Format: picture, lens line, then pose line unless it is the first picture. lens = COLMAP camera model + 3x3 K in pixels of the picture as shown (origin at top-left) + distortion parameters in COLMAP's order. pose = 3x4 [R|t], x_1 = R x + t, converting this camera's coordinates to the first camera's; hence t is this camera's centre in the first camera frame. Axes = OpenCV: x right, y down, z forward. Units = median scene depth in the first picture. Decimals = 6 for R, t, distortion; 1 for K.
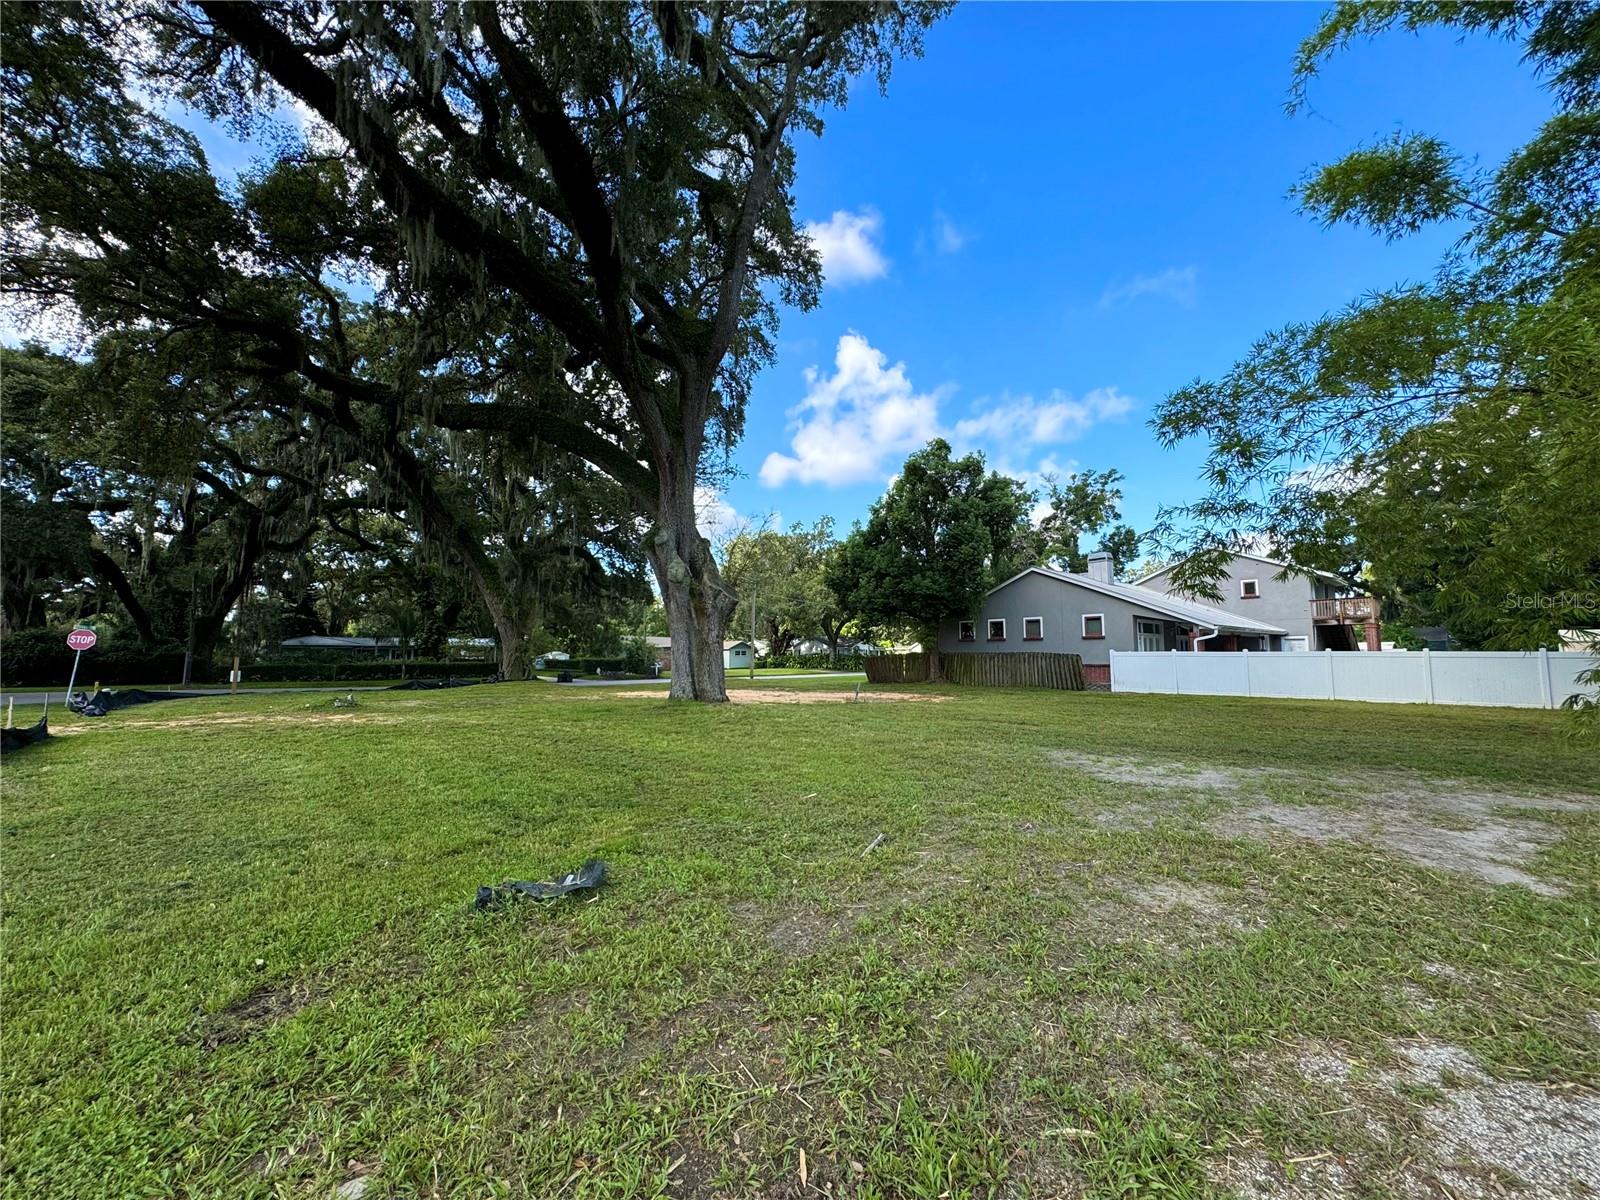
lens RADIAL K [[635.0, 0, 800.0], [0, 635.0, 600.0], [0, 0, 1]] dist [-0.001114, -0.000207]
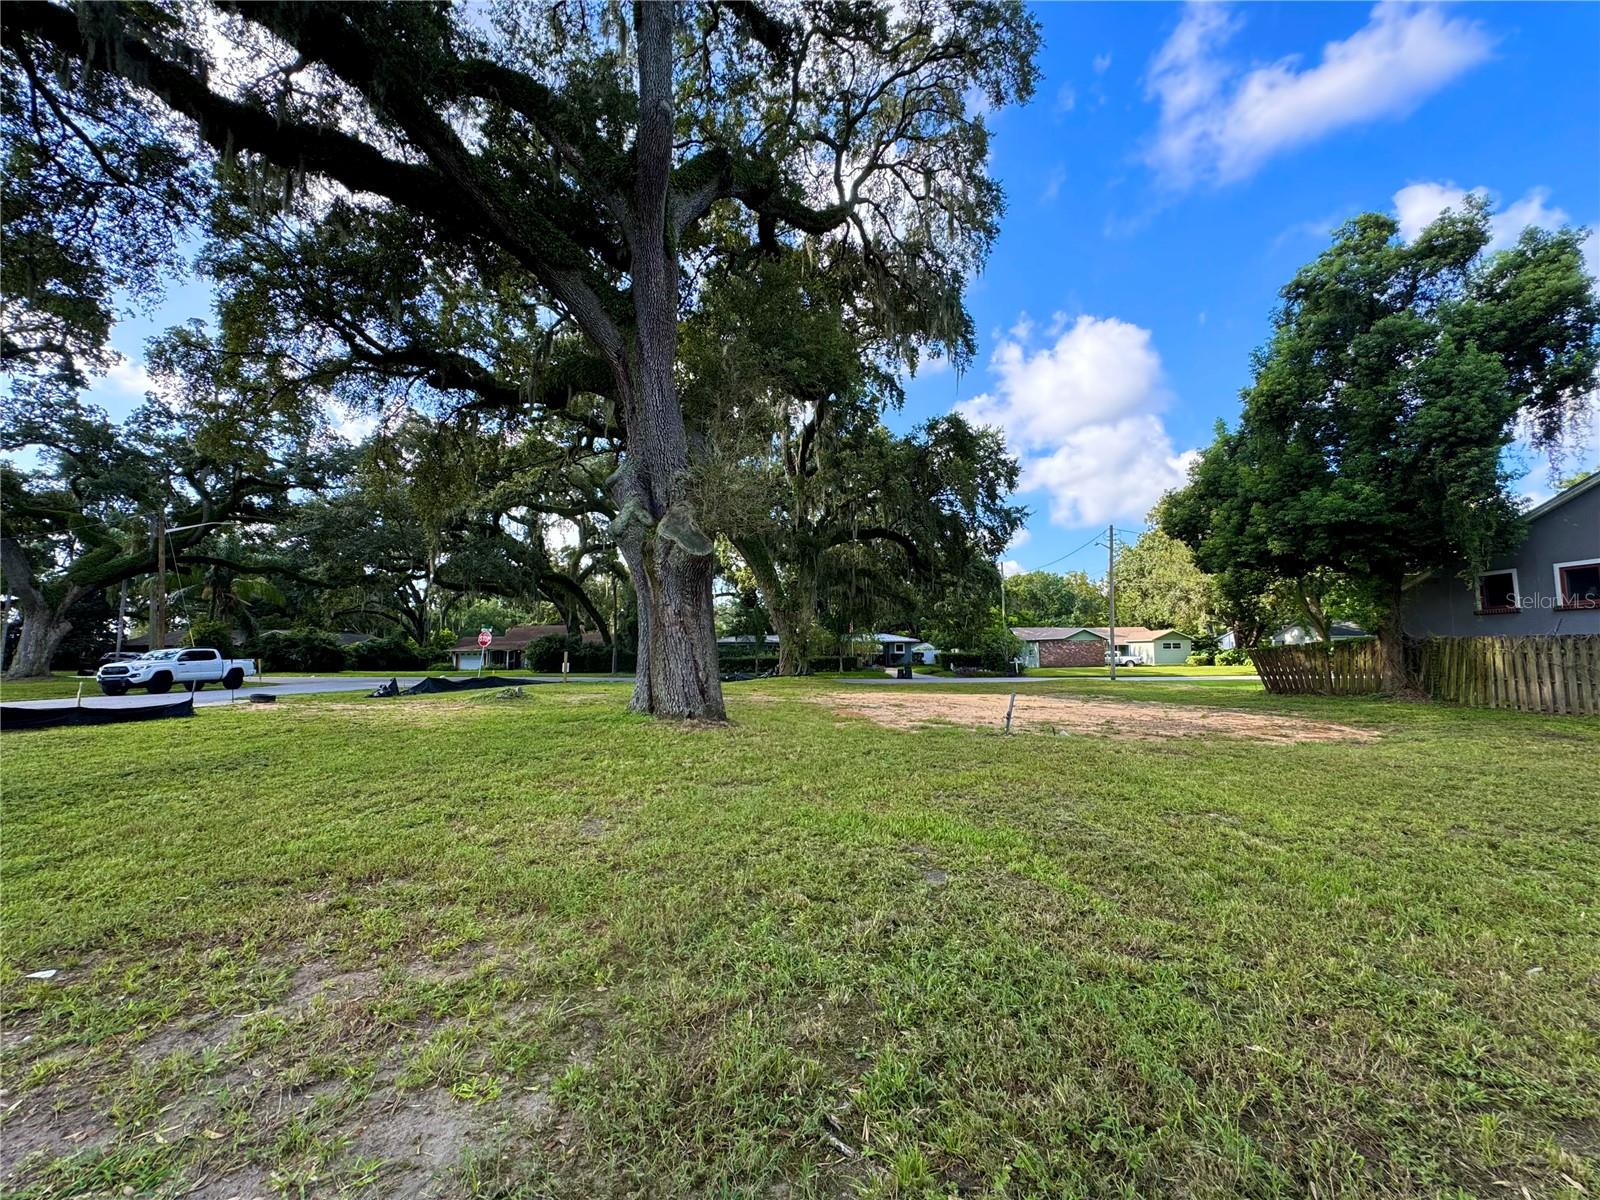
lens RADIAL K [[649.8, 0, 800.0], [0, 649.8, 600.0], [0, 0, 1]] dist [0.001410, 0.000117]
pose [[0.747720, -0.053647, -0.661844, 0.208356], [0.060118, 0.998107, -0.012985, 0.029868], [0.661287, -0.030080, 0.749529, 0.307326]]
